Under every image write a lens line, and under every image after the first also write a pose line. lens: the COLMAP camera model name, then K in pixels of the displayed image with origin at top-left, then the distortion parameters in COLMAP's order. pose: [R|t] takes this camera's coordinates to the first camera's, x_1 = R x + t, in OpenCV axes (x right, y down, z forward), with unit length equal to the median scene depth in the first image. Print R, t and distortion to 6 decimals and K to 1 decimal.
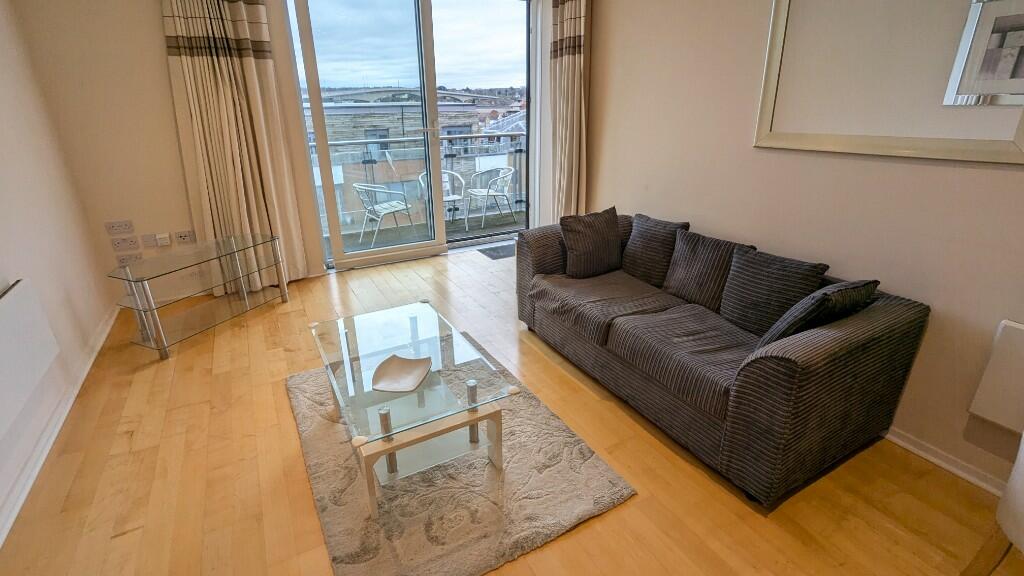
lens RADIAL K [[469.9, 0, 512.0], [0, 469.9, 288.0], [0, 0, 1]] dist [-0.001810, -0.000282]
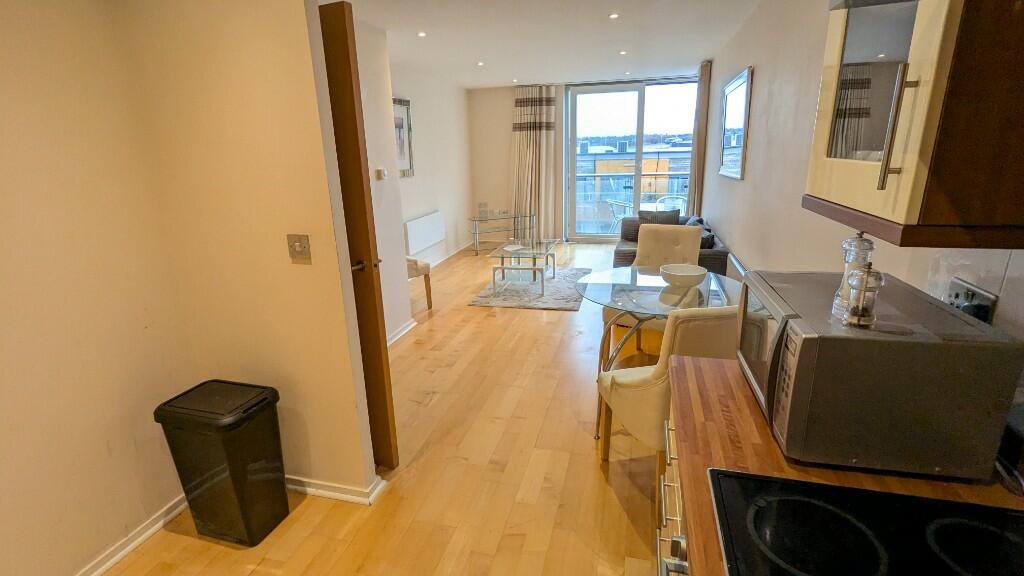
lens RADIAL K [[482.5, 0, 509.8], [0, 482.5, 284.6], [0, 0, 1]] dist [-0.000964, 0.000034]
pose [[0.719447, 0.175498, -0.672010, 0.912501], [-0.235980, 0.971757, 0.001142, 0.215387], [0.653231, 0.157759, 0.740542, -0.593837]]
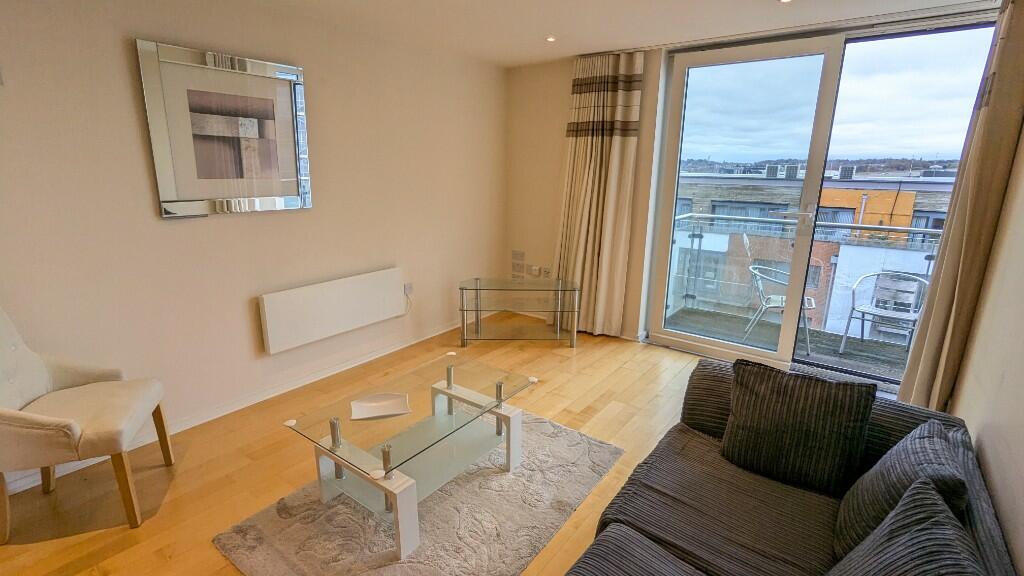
lens RADIAL K [[482.5, 0, 509.8], [0, 482.5, 284.6], [0, 0, 1]] dist [-0.000964, 0.000034]
pose [[0.403460, 0.232839, -0.884876, 0.460746], [-0.356190, 0.930764, 0.082509, -0.161188], [0.842822, 0.281895, 0.458461, 0.350267]]
